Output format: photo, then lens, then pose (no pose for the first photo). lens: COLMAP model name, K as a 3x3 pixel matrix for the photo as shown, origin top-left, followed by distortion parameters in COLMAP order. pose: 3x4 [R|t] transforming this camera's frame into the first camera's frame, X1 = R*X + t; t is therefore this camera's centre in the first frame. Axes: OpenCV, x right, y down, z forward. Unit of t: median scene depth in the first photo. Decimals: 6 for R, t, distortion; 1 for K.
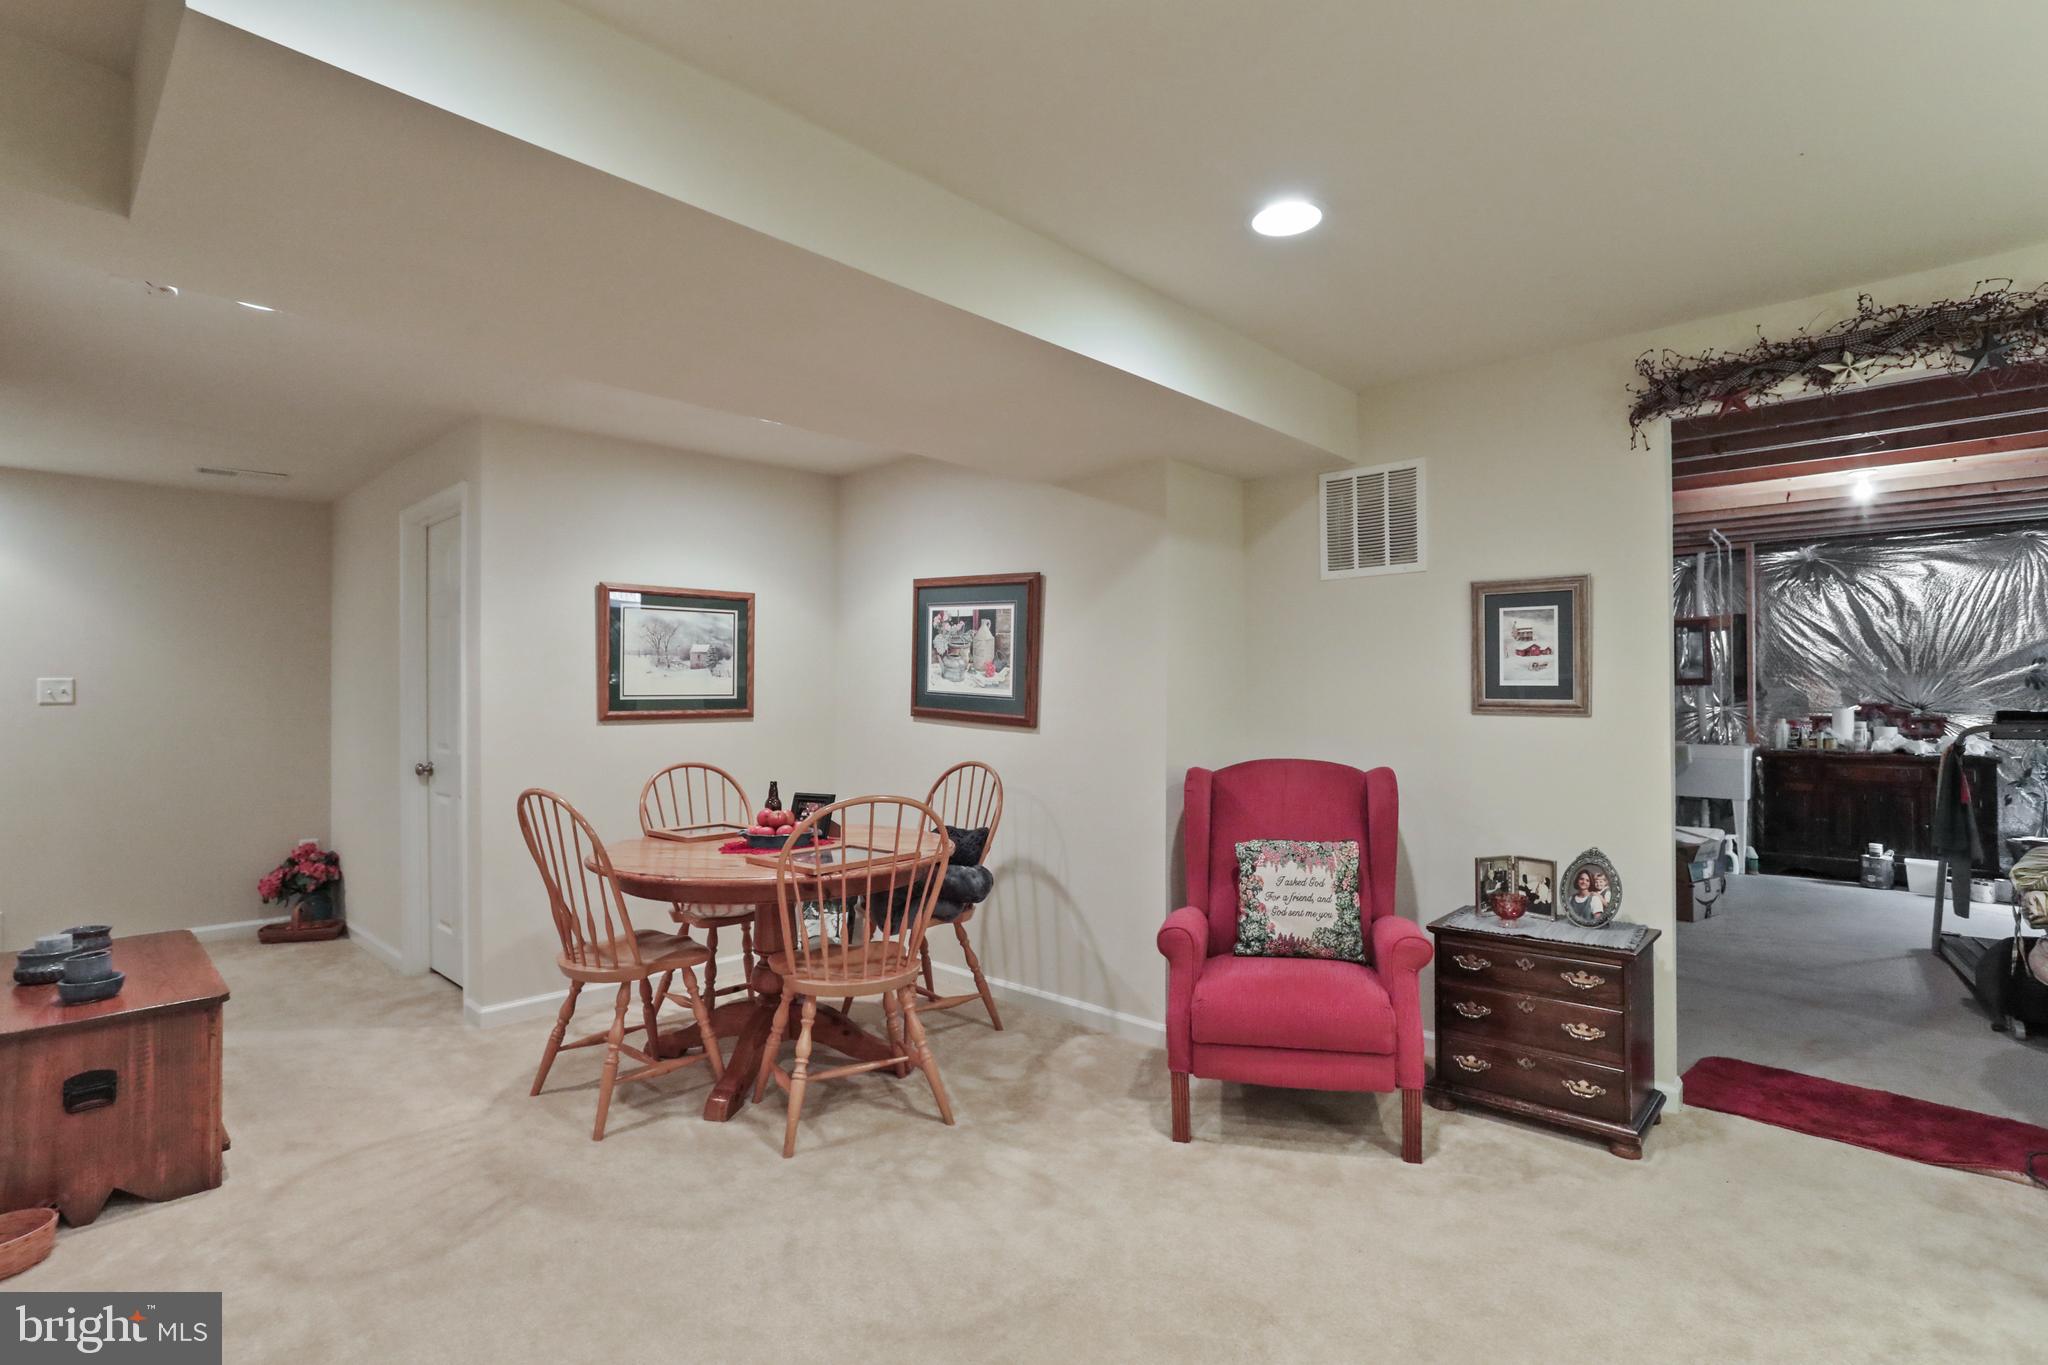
lens RADIAL K [[991.1, 0, 1025.5], [0, 991.1, 688.2], [0, 0, 1]] dist [-0.044400, 0.019515]
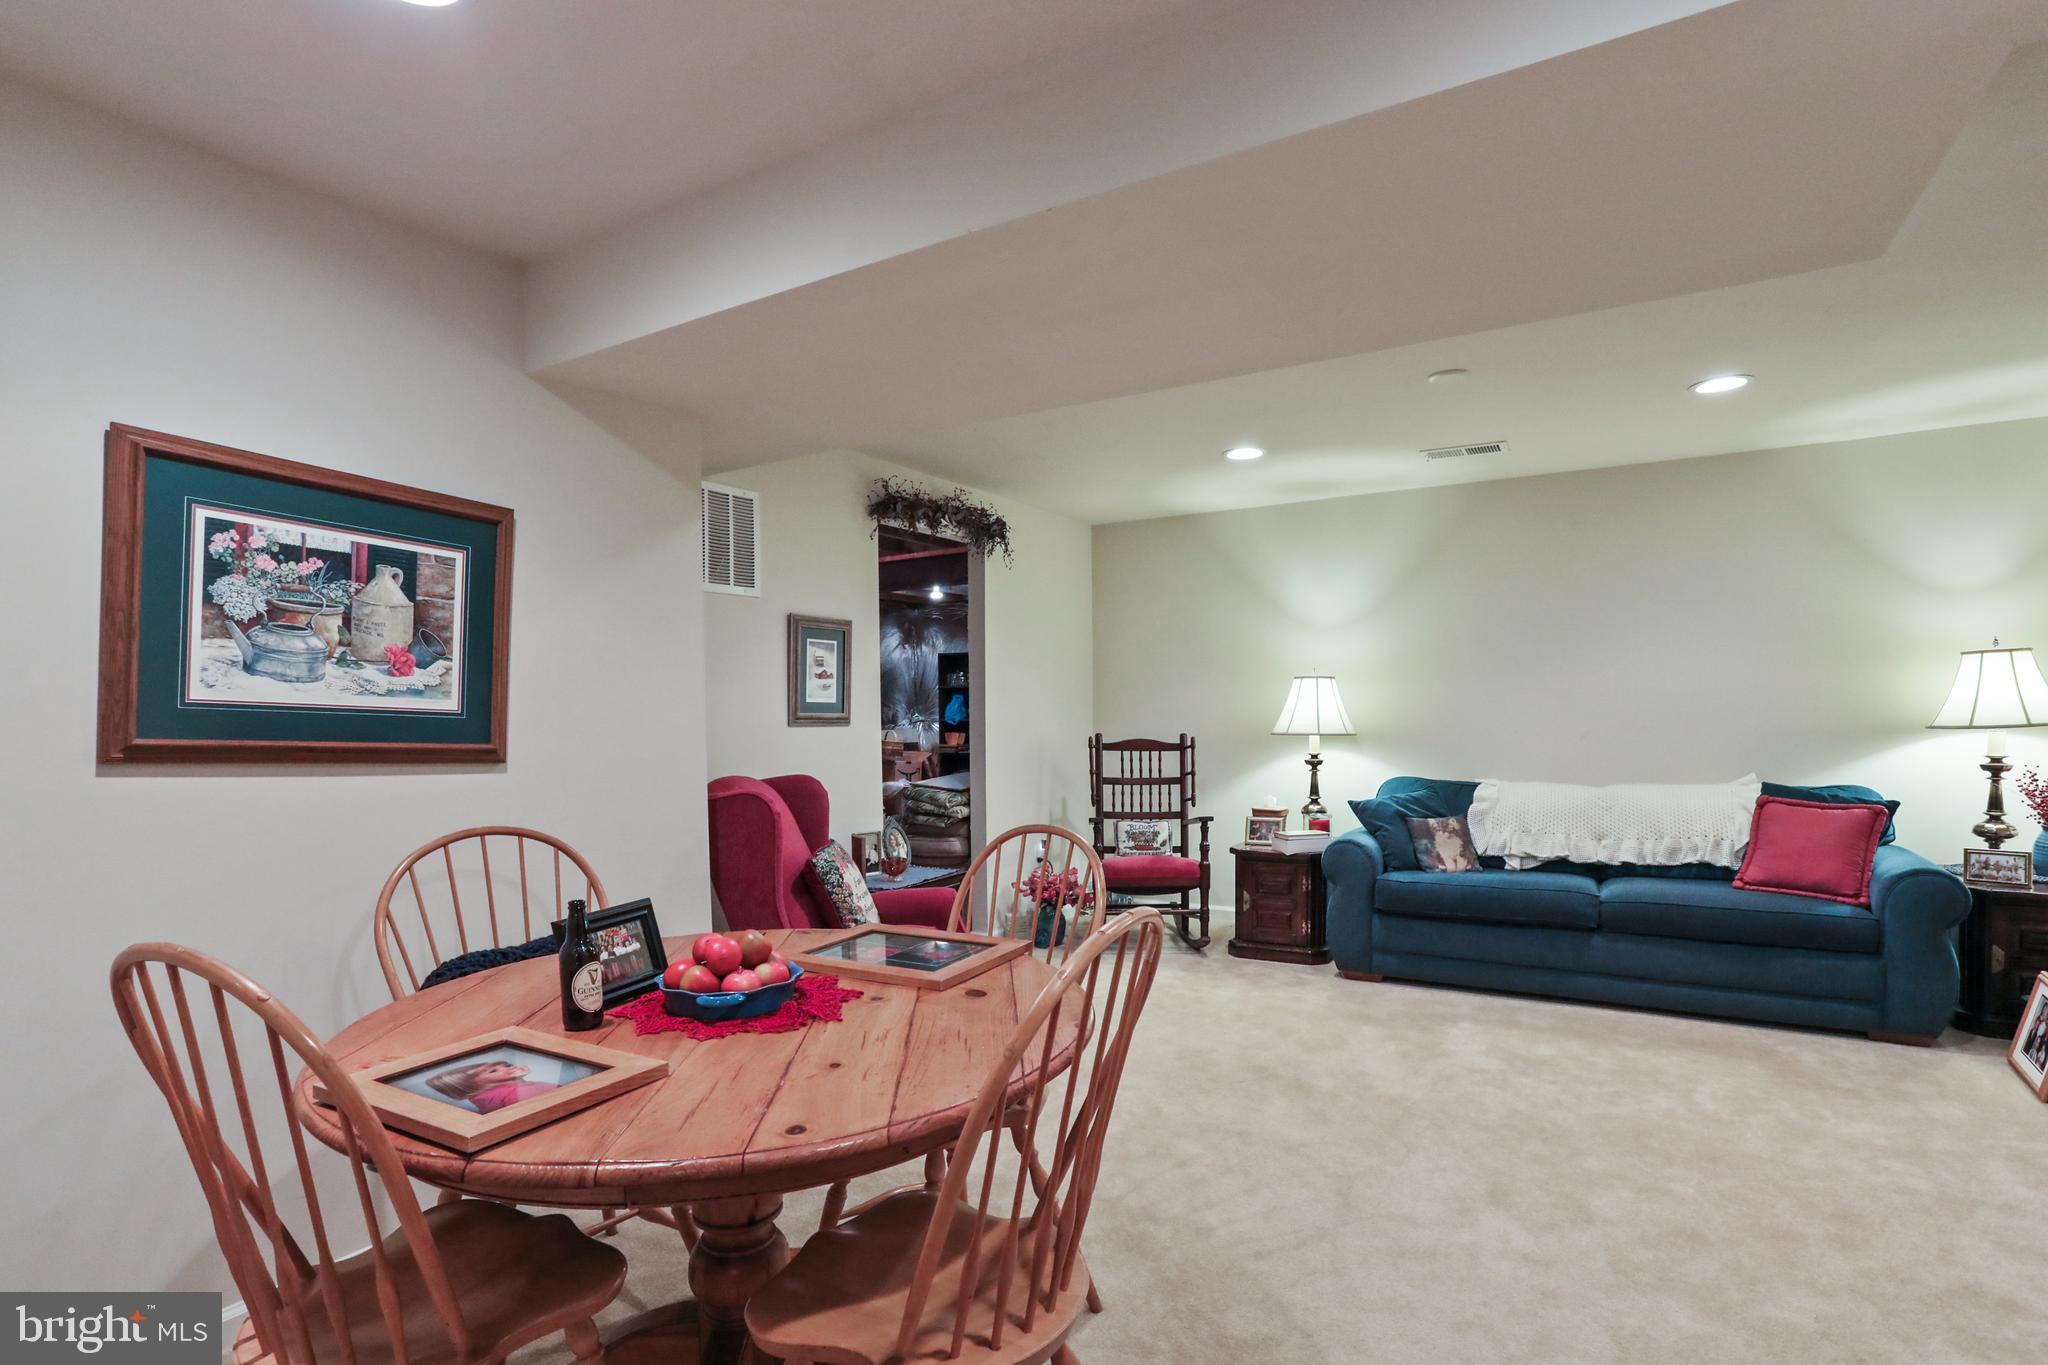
lens RADIAL K [[991.1, 0, 1025.5], [0, 991.1, 688.2], [0, 0, 1]] dist [-0.044400, 0.019515]
pose [[-0.179691, 0.023812, 0.983435, -0.622816], [-0.001694, 0.999698, -0.024516, 0.007829], [-0.983722, -0.006071, -0.179597, 0.771926]]
